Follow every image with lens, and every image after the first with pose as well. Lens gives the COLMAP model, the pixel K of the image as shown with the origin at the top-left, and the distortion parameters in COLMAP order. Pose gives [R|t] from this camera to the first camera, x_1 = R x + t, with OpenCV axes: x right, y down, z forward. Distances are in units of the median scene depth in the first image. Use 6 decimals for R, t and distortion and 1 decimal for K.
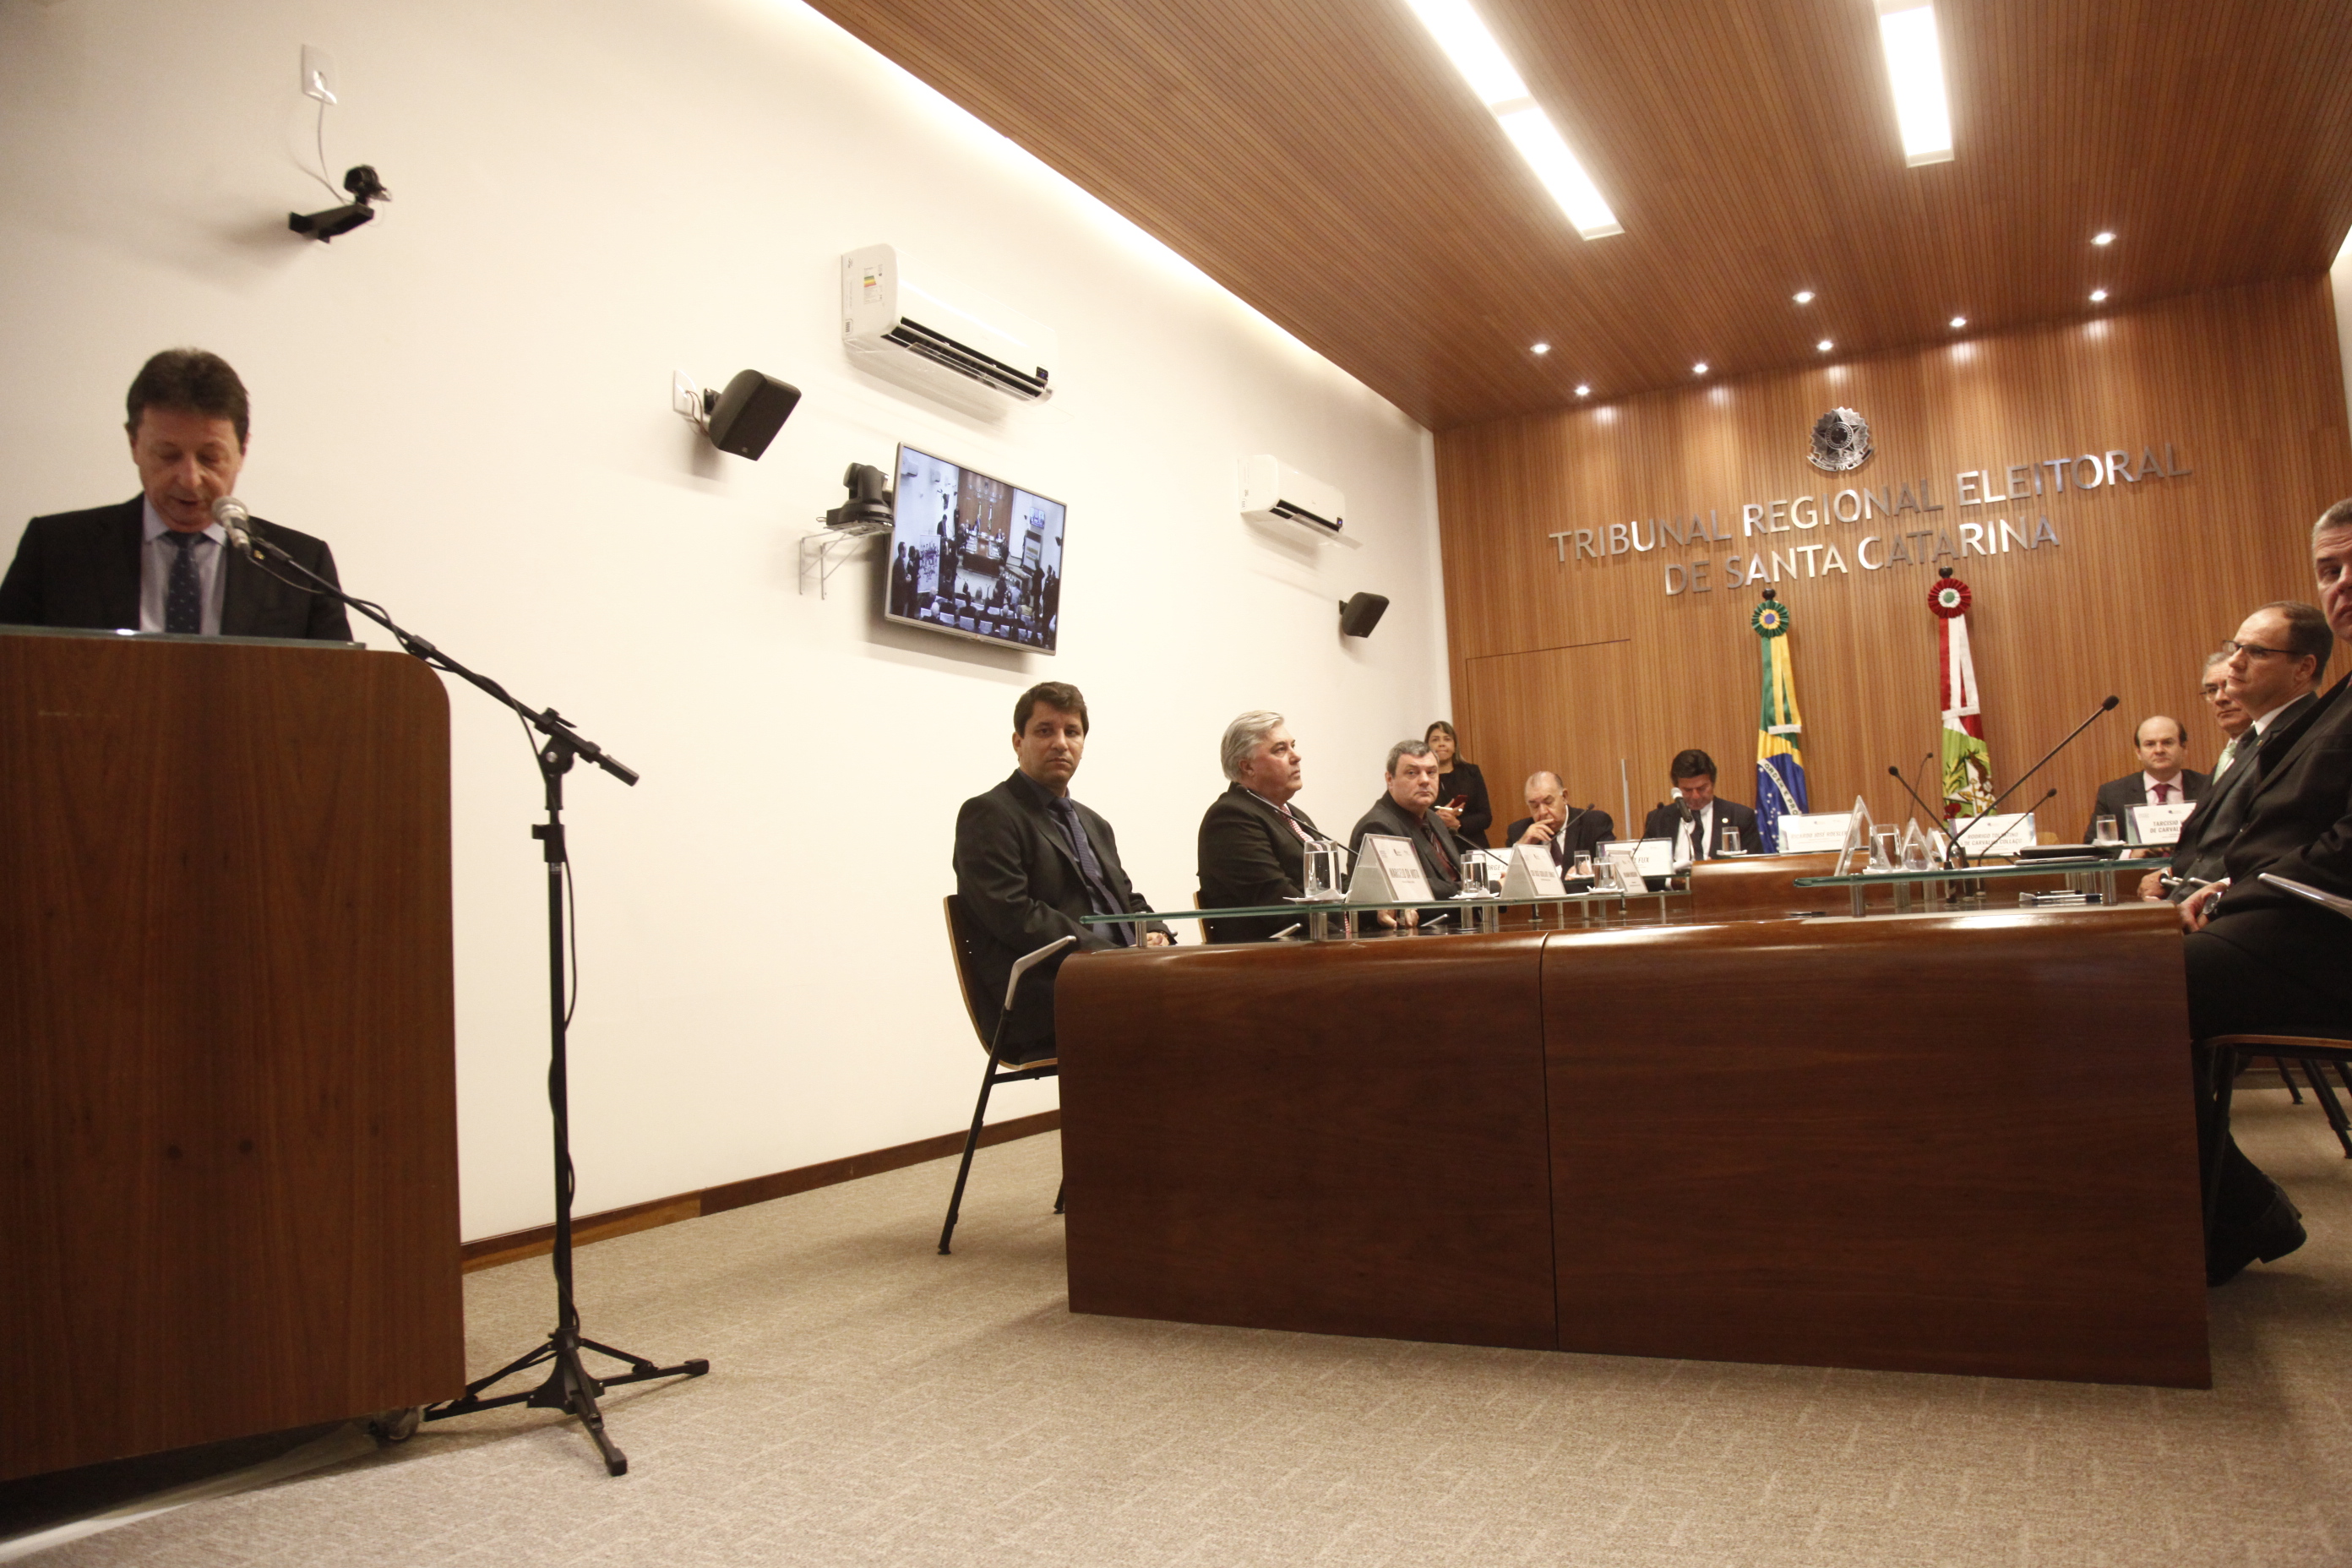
lens RADIAL K [[1622.2, 0, 1236.5], [0, 1622.2, 802.7], [0, 0, 1]] dist [-0.114010, 0.062685]
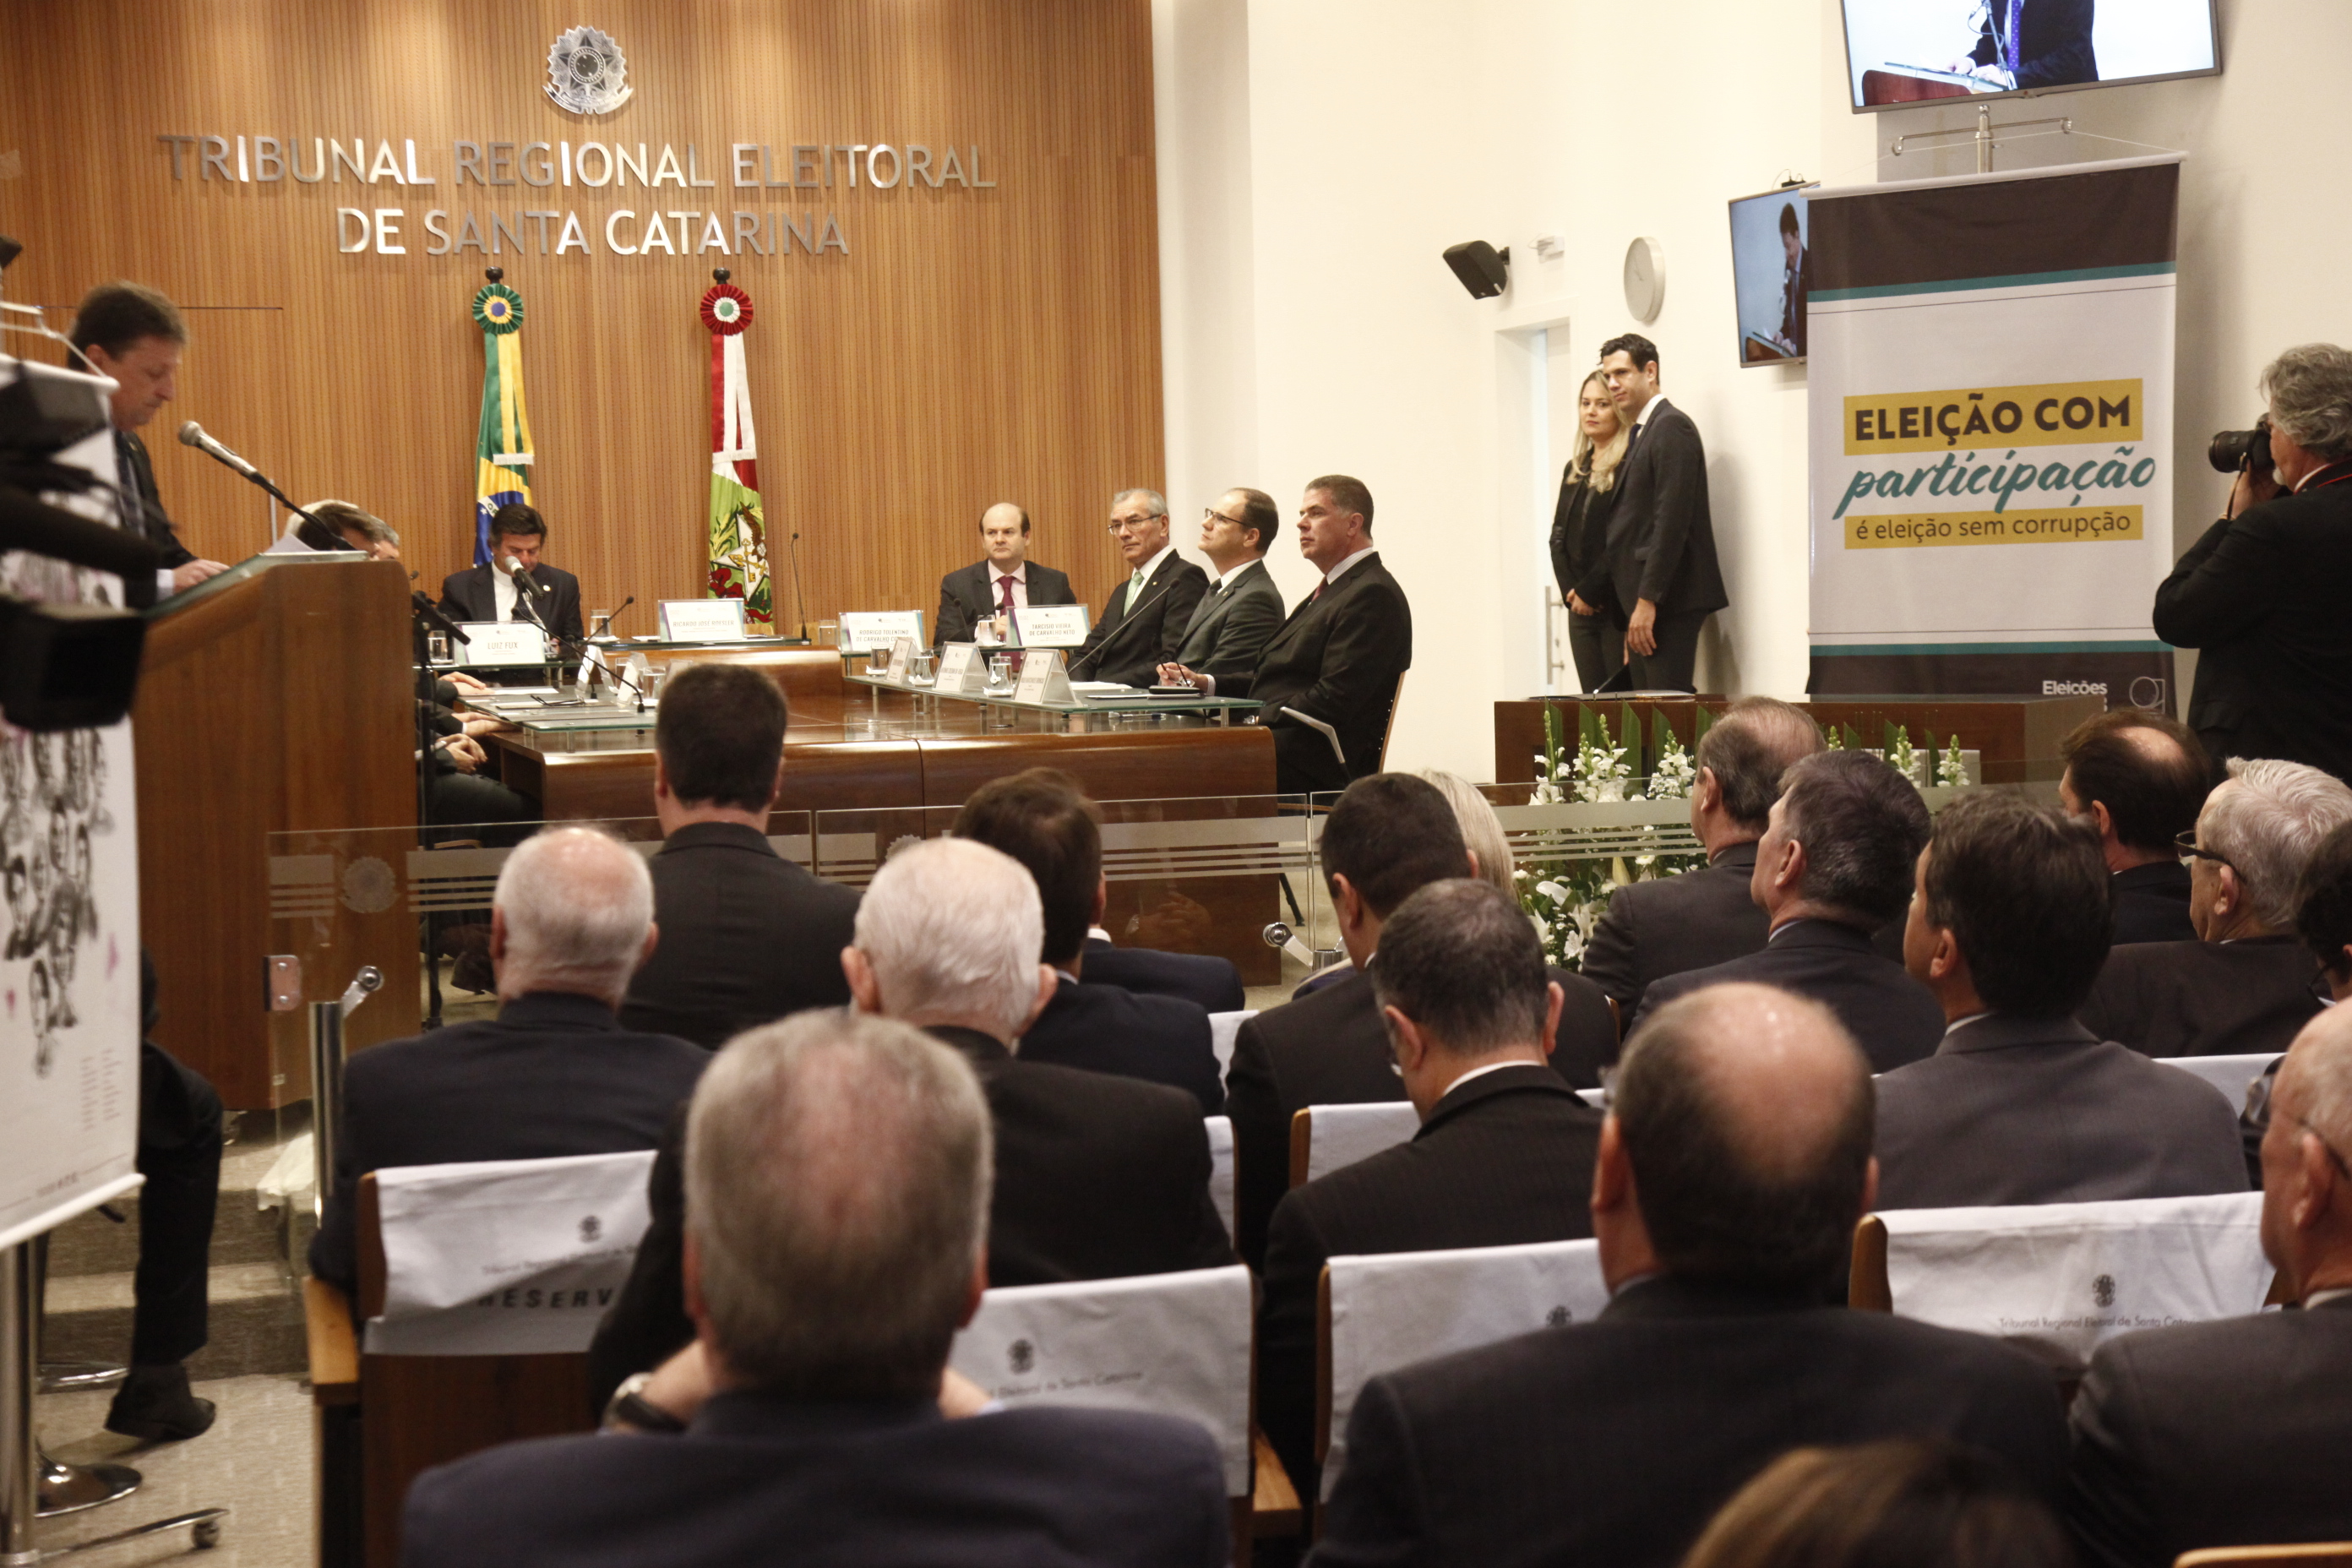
lens RADIAL K [[3919.1, 0, 1219.8], [0, 3919.1, 788.1], [0, 0, 1]] dist [0.253921, -0.022187]
pose [[0.741572, -0.009347, 0.670809, -0.697384], [-0.060214, 0.994940, 0.080430, -0.064034], [-0.668166, -0.100037, 0.737256, -0.650305]]
